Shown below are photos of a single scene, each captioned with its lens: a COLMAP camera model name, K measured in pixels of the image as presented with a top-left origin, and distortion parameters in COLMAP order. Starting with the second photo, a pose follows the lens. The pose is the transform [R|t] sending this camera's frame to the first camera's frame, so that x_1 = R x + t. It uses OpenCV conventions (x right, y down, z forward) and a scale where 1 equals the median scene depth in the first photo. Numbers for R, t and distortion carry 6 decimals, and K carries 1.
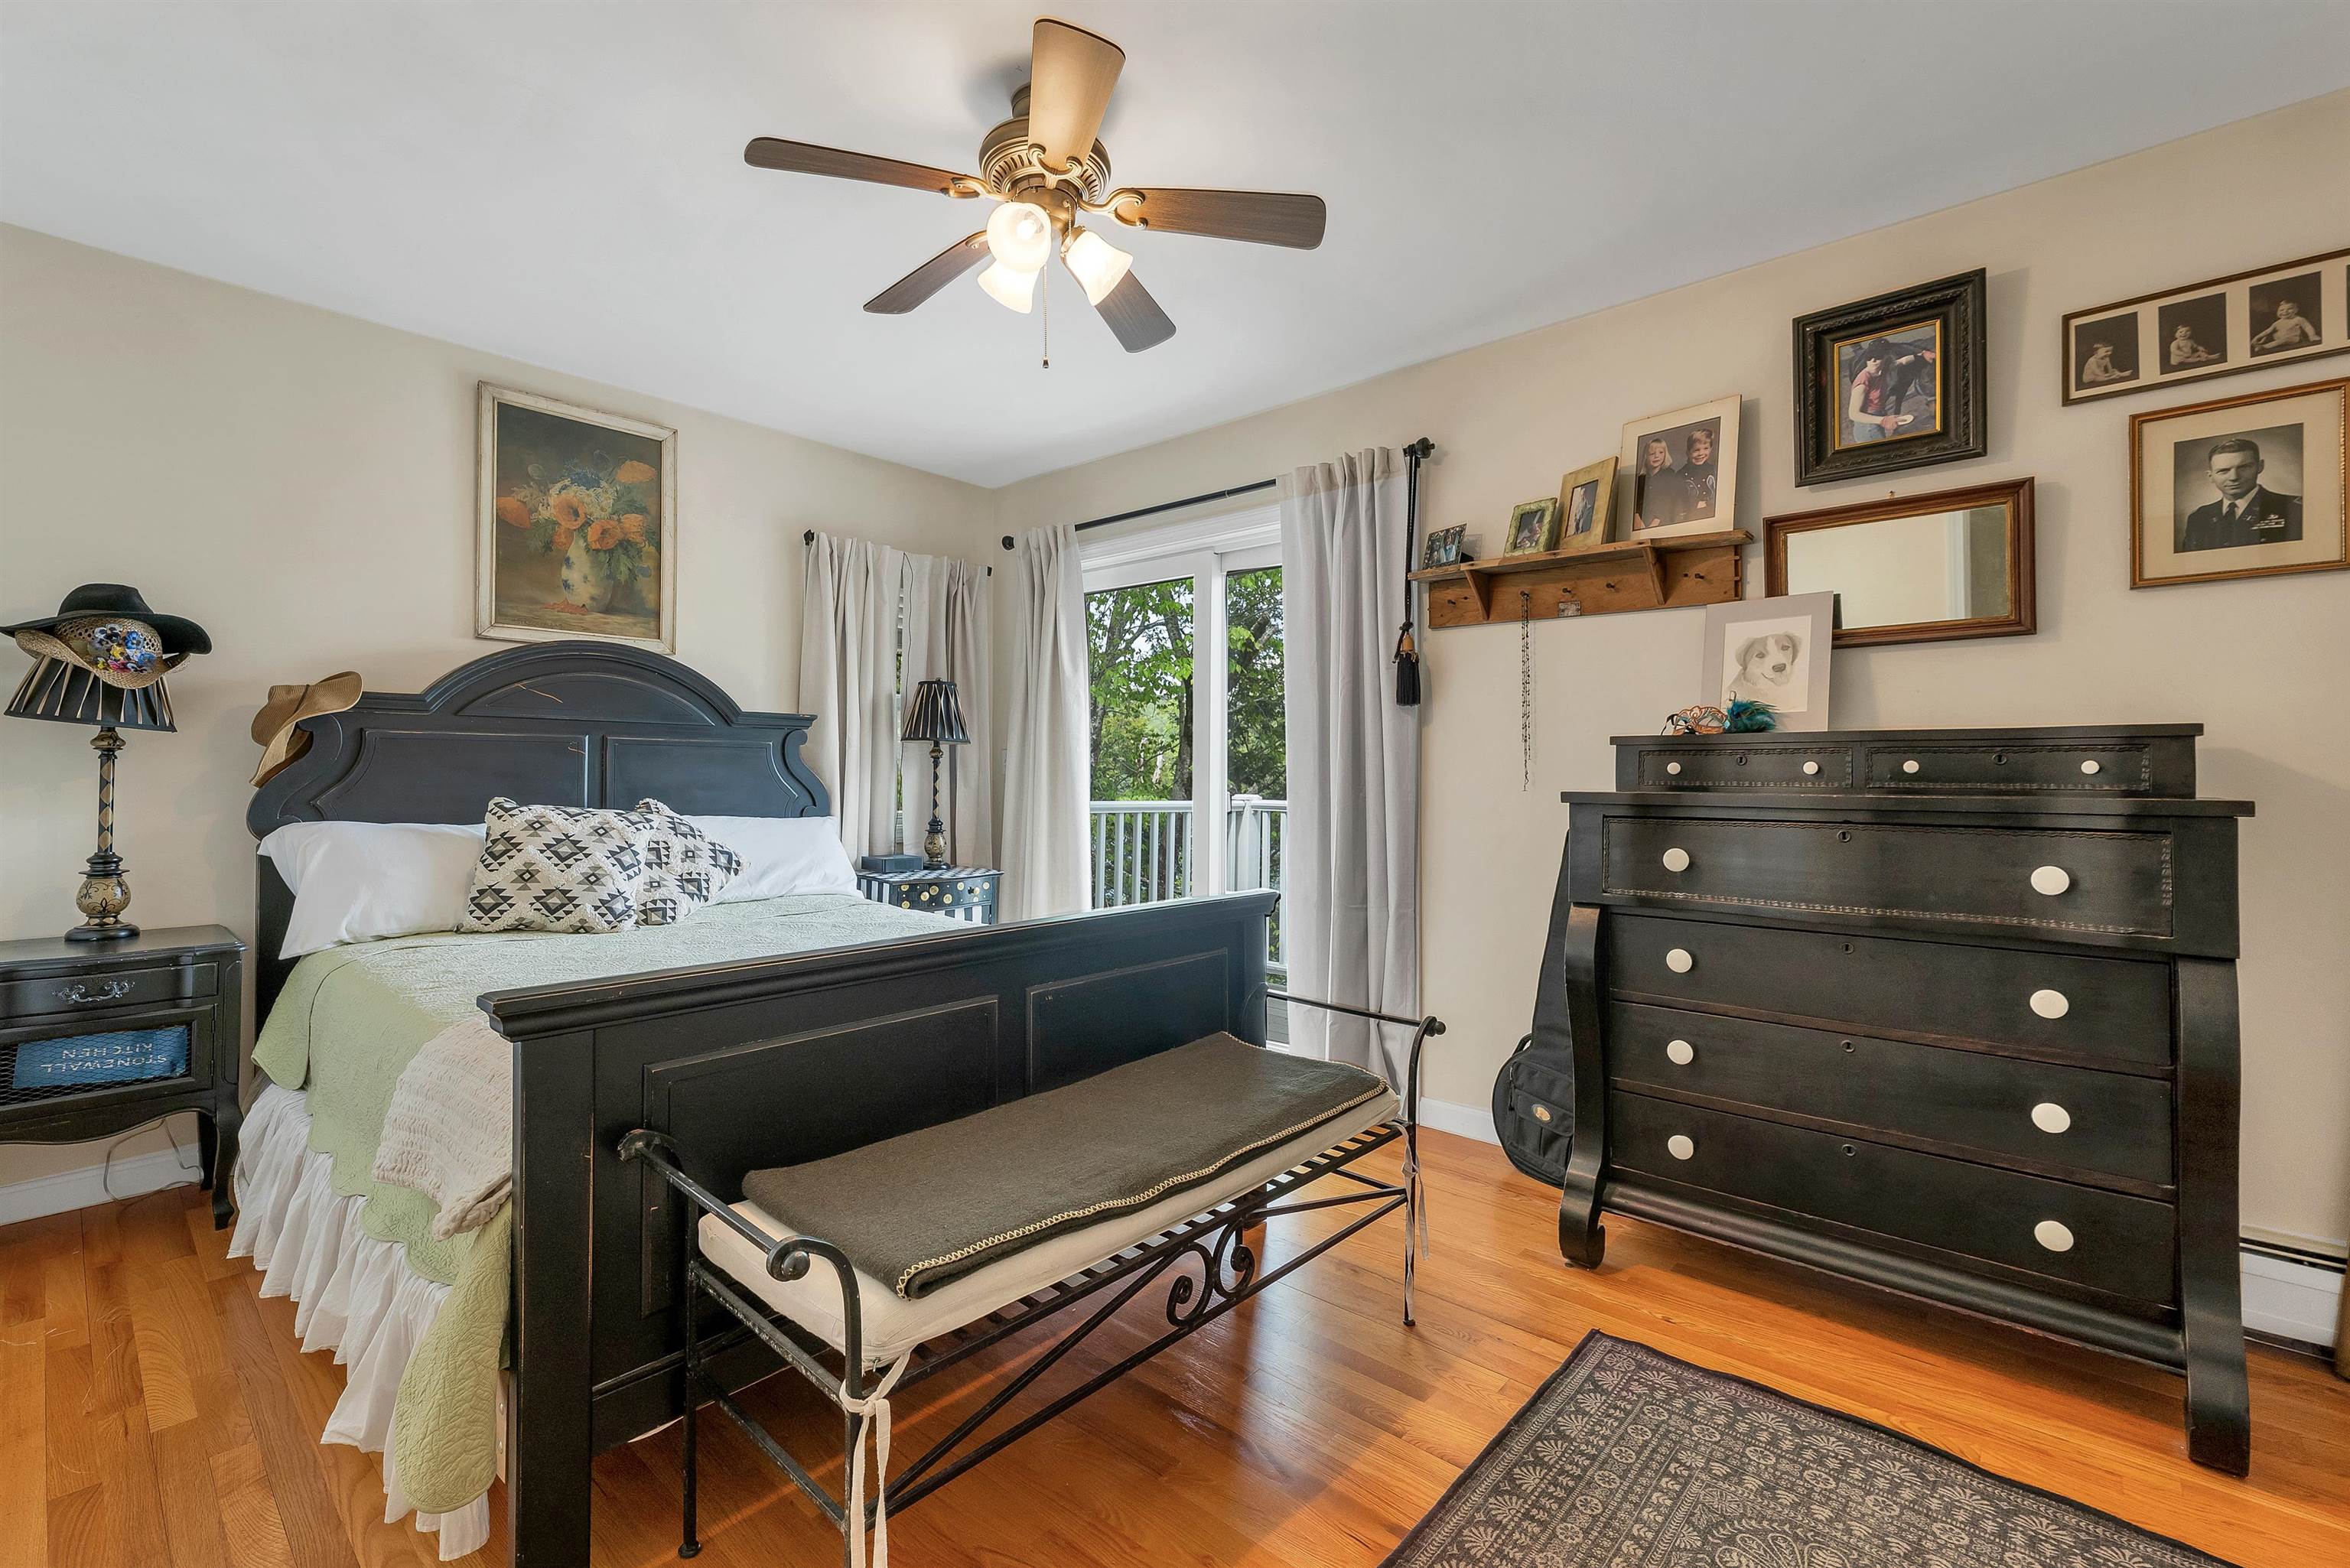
lens RADIAL K [[1014.4, 0, 1173.9], [0, 1014.4, 742.7], [0, 0, 1]] dist [-0.000389, -0.000018]
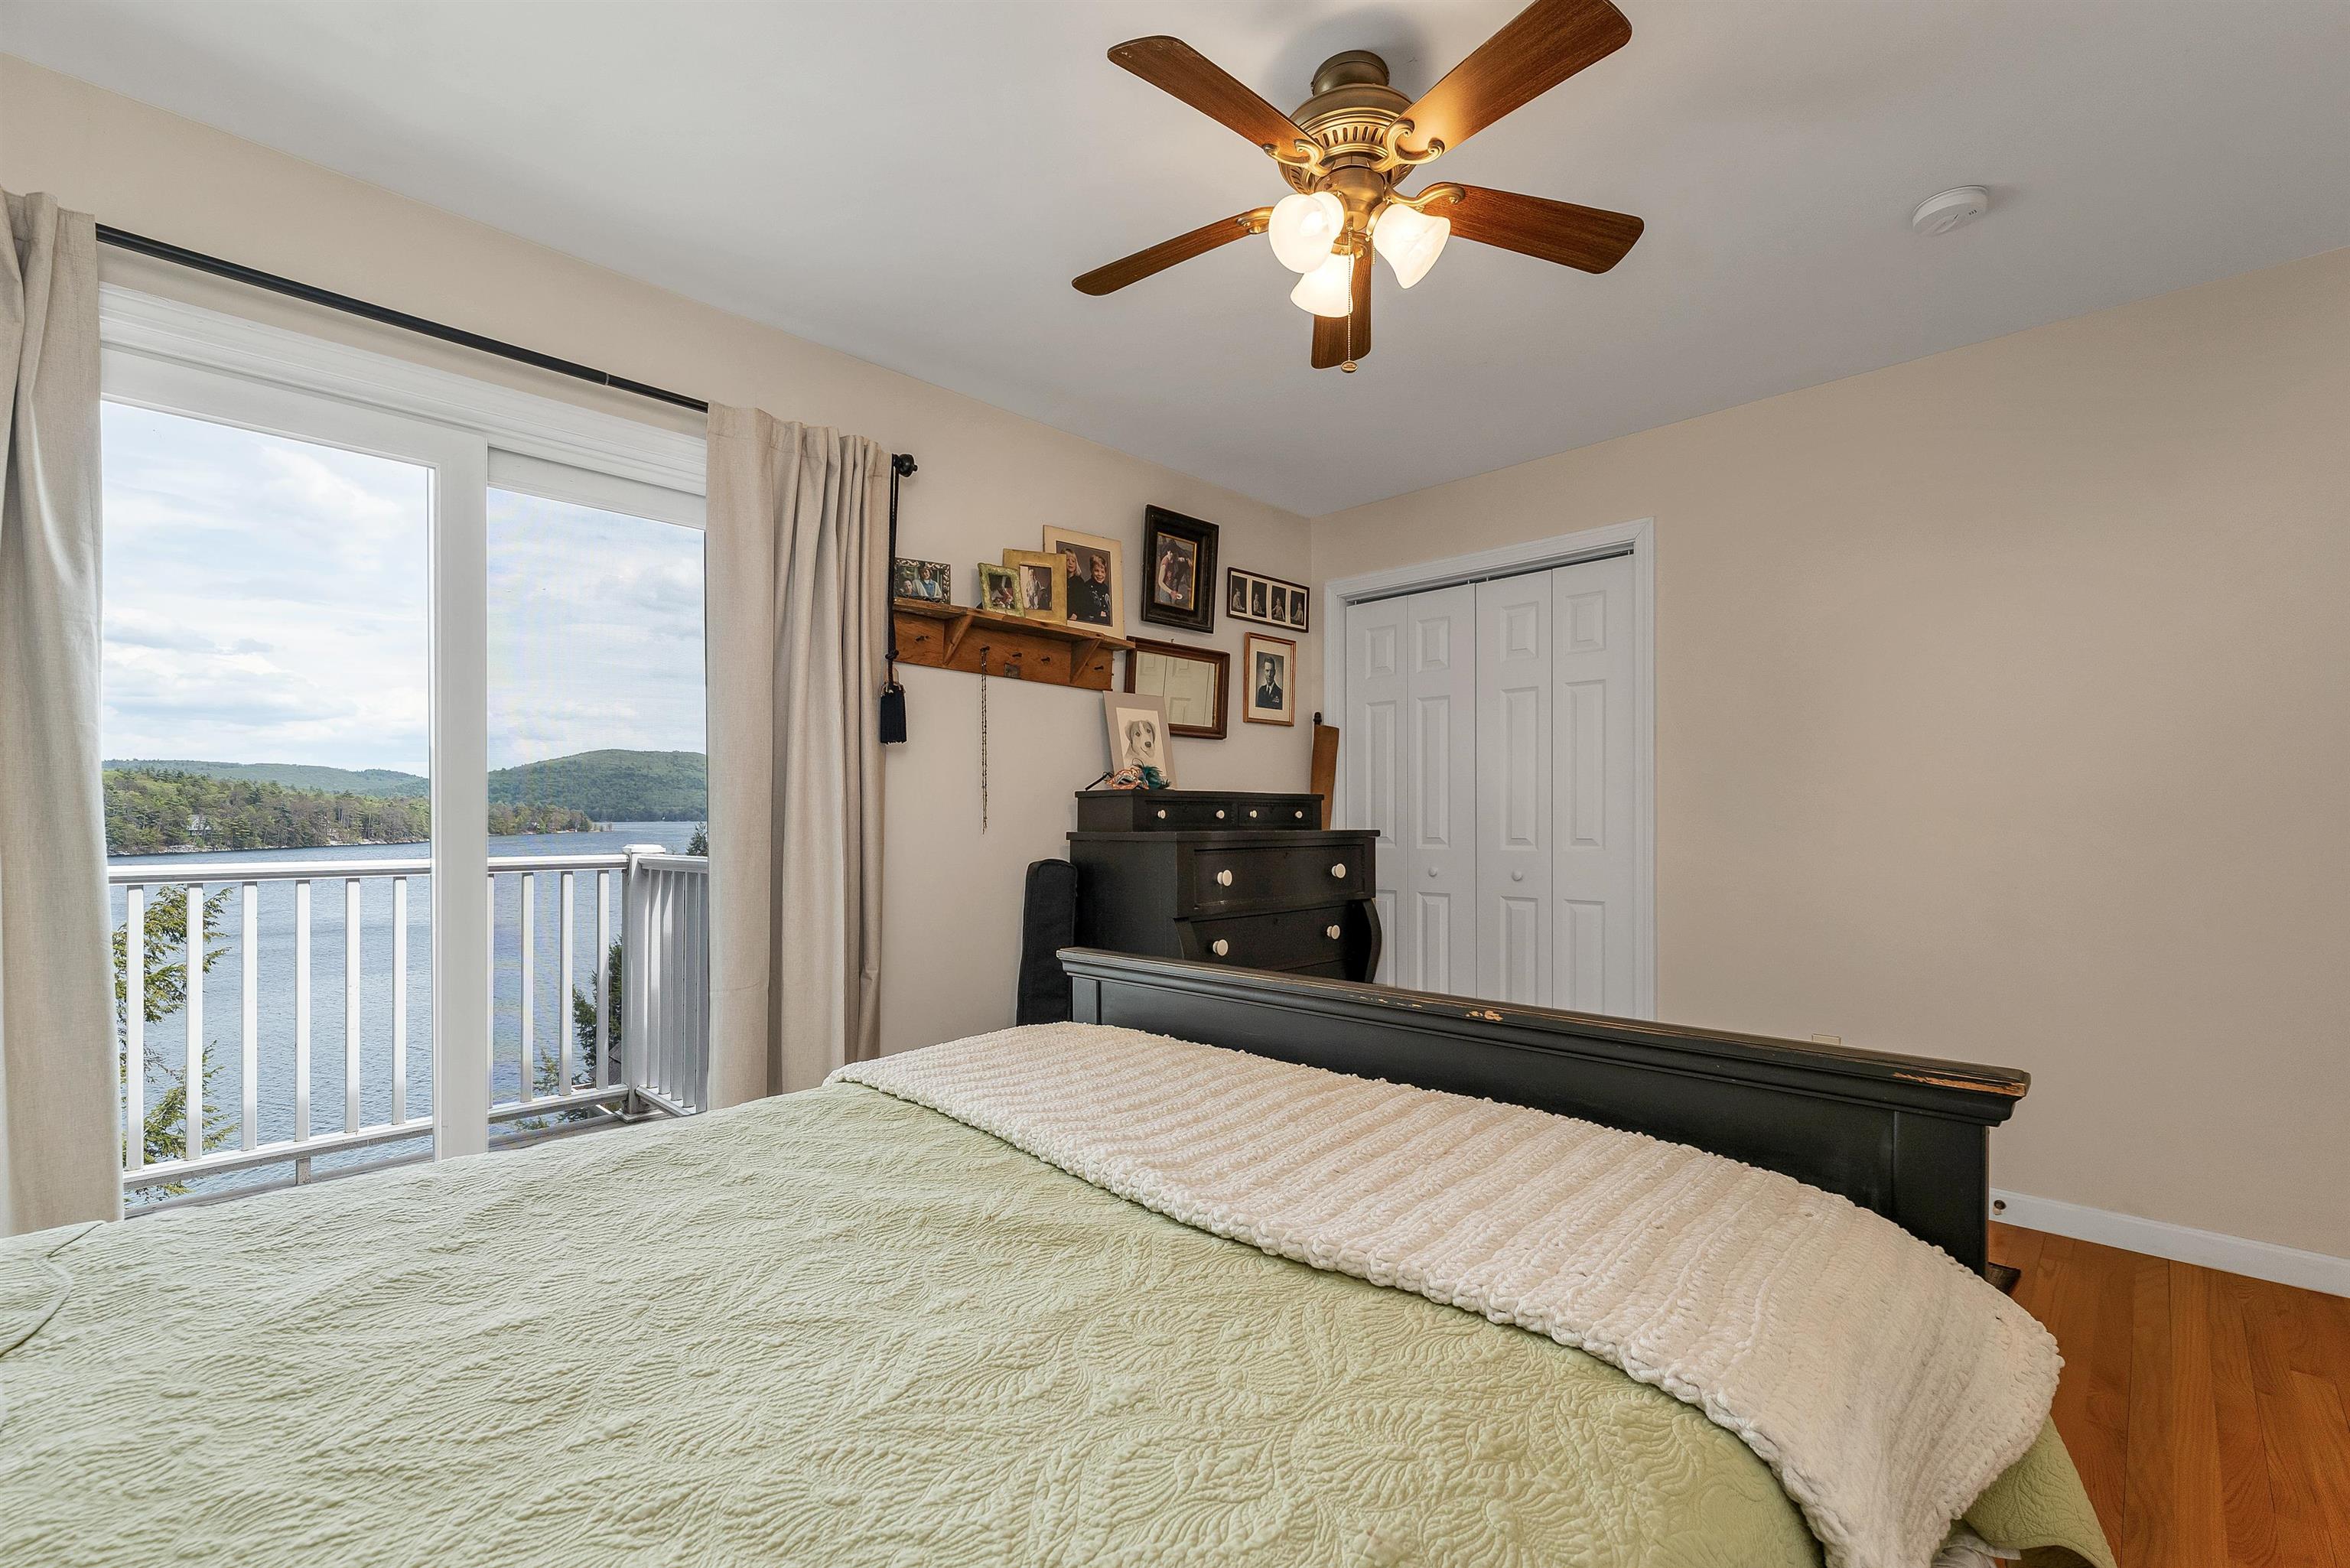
lens RADIAL K [[1003.5, 0, 1179.8], [0, 1003.5, 824.0], [0, 0, 1]] dist [-0.000634, -0.000137]
pose [[0.043247, -0.008466, 0.999029, -0.838732], [-0.033030, 0.999405, 0.009899, 0.024131], [-0.998518, -0.033426, 0.042941, 0.890201]]
